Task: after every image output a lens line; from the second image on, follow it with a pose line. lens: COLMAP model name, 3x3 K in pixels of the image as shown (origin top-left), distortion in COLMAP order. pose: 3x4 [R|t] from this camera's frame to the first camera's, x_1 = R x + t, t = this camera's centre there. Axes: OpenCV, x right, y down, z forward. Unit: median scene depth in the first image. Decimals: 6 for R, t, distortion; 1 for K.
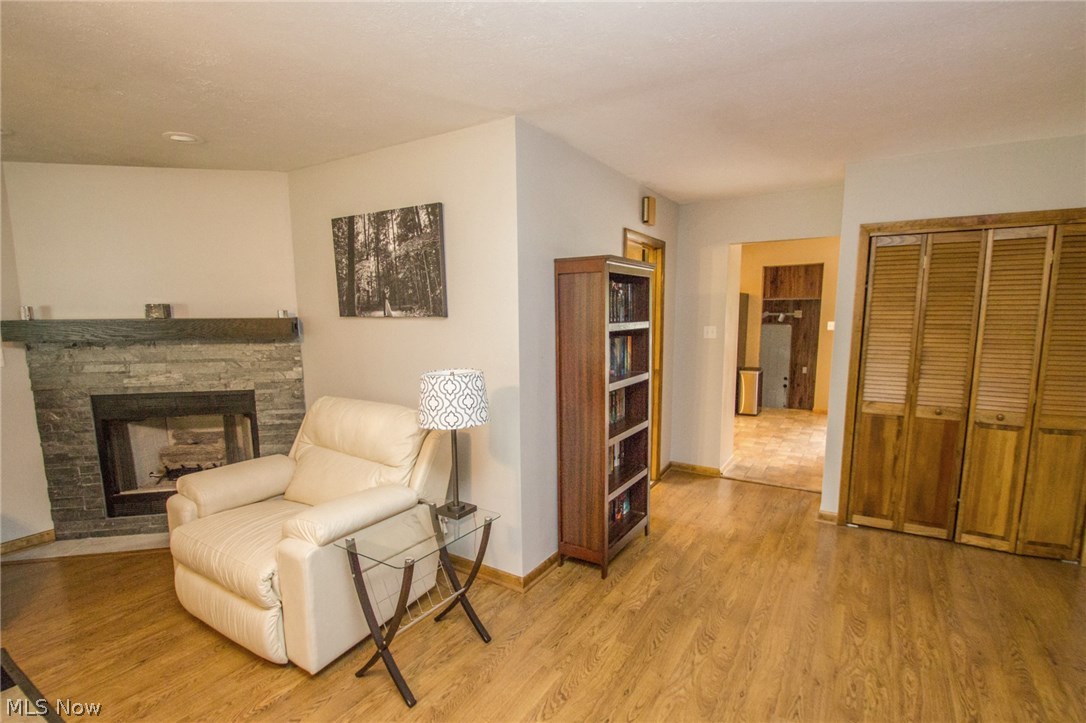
lens RADIAL K [[517.8, 0, 547.3], [0, 517.8, 390.5], [0, 0, 1]] dist [-0.027111, -0.000596]
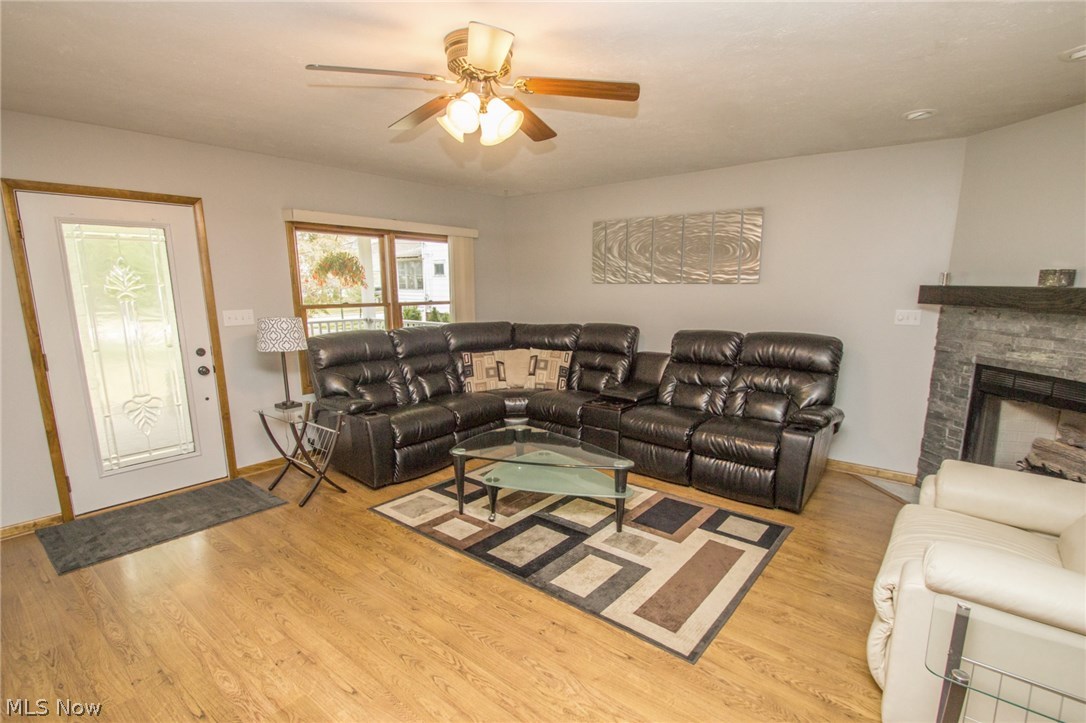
lens RADIAL K [[517.8, 0, 547.3], [0, 517.8, 390.5], [0, 0, 1]] dist [-0.027111, -0.000596]
pose [[-0.123504, 0.208447, -0.970204, 0.844423], [-0.147144, 0.963035, 0.225638, -0.190183], [0.981374, 0.170627, -0.088267, 1.304357]]
